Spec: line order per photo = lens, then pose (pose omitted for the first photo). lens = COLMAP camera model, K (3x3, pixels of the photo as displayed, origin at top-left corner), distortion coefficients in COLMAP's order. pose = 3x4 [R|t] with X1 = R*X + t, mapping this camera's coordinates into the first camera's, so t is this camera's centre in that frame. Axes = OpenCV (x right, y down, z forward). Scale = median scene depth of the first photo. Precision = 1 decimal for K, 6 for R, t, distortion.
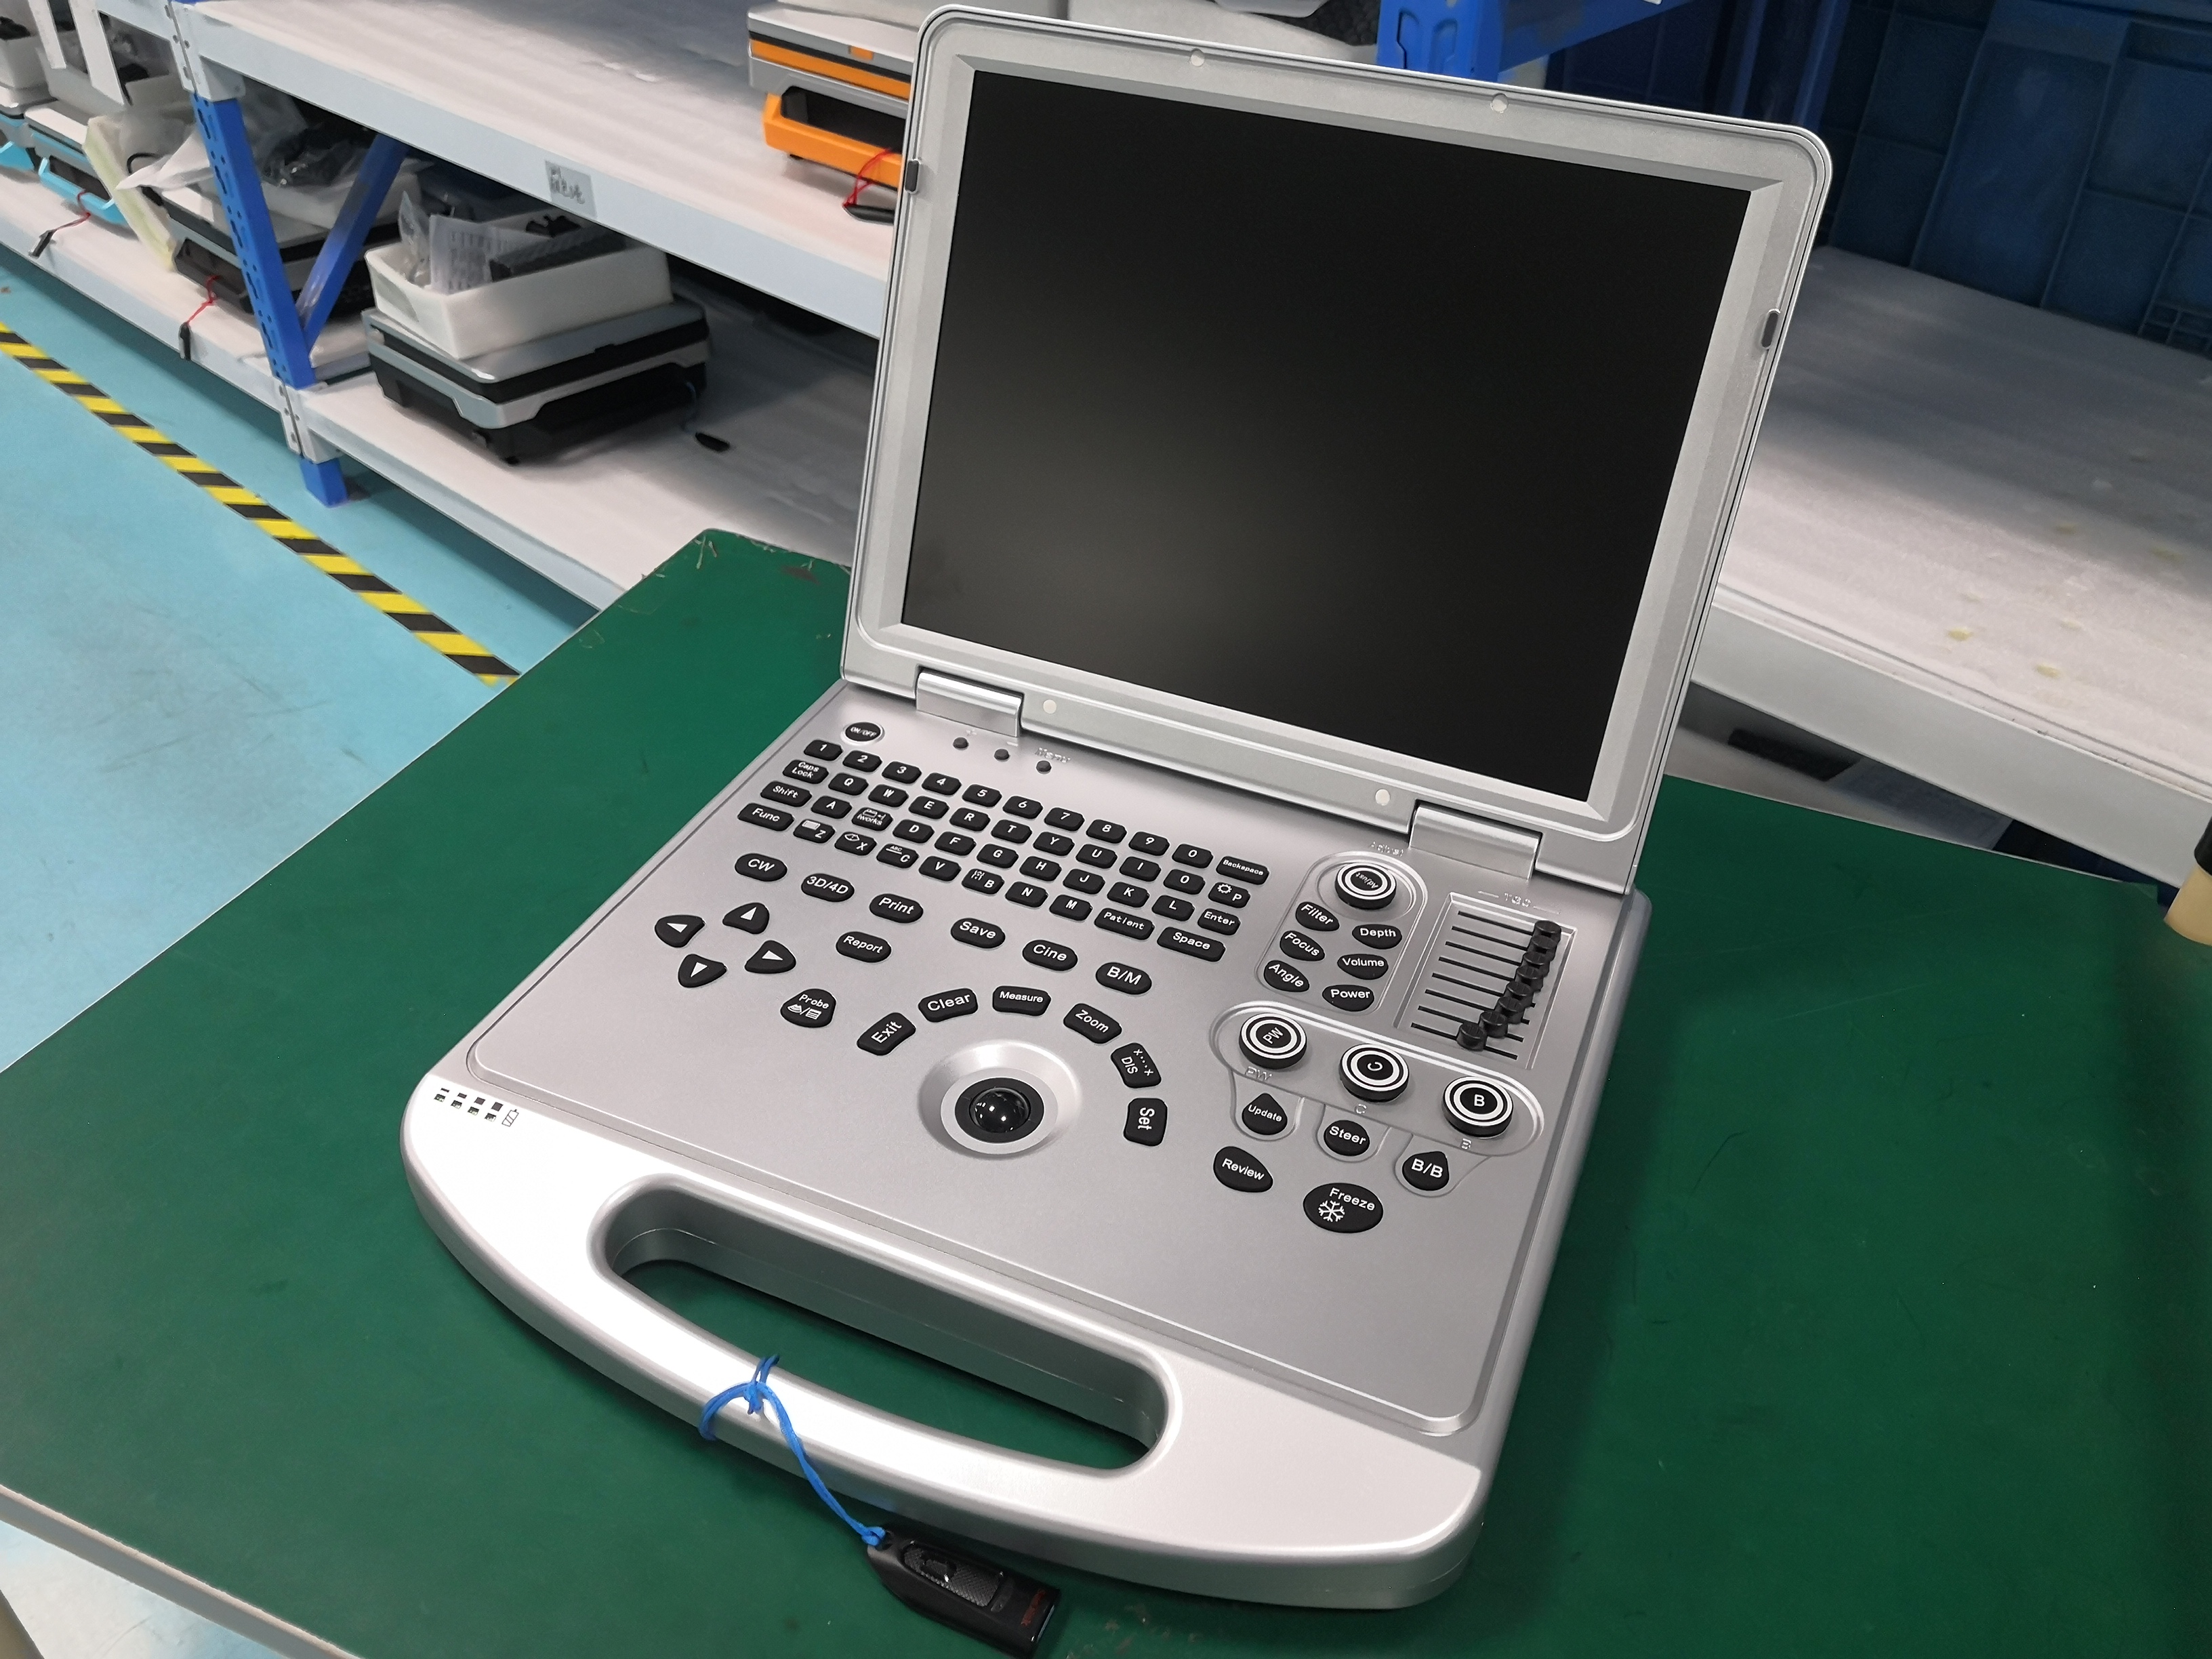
lens RADIAL K [[1742.5, 0, 1127.4], [0, 1742.5, 830.9], [0, 0, 1]] dist [-0.002695, 0.003120]
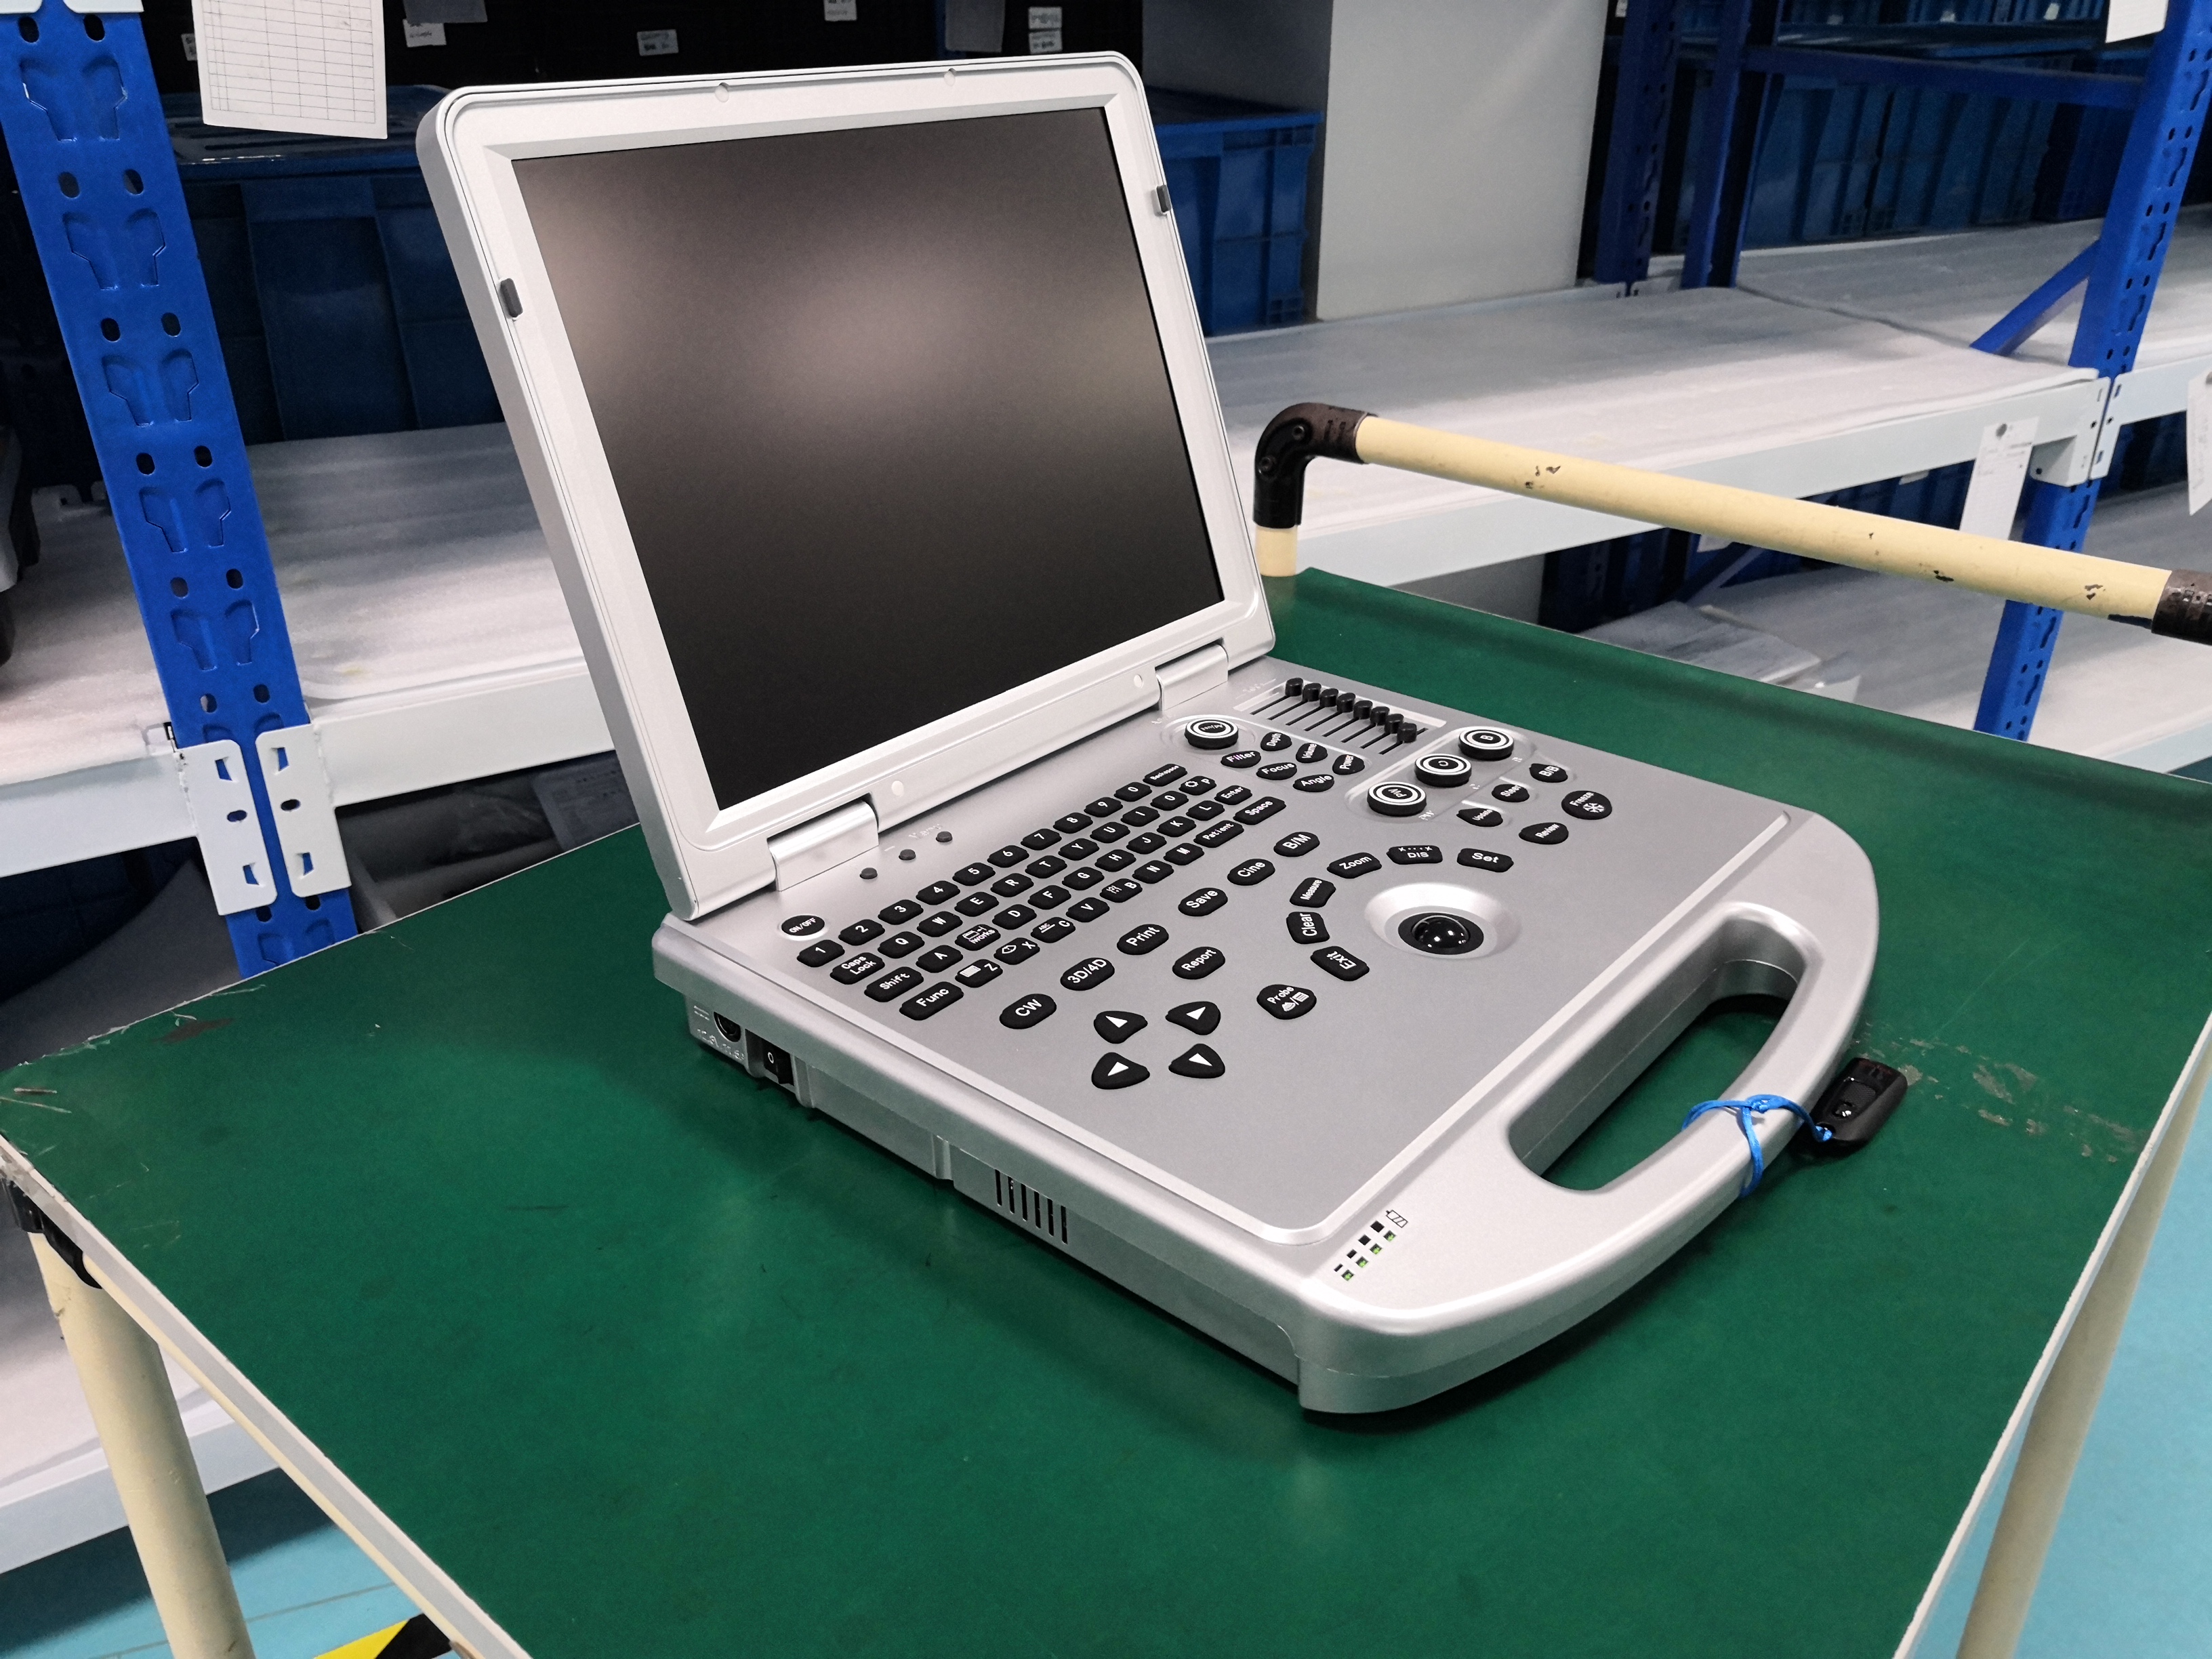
lens RADIAL K [[1722.7, 0, 1106.0], [0, 1722.7, 829.5], [0, 0, 1]] dist [-0.013305, -0.014582]
pose [[0.302681, -0.463442, 0.832830, -0.893695], [0.590875, 0.776875, 0.217559, -0.215584], [-0.747831, 0.426247, 0.508982, 0.546229]]
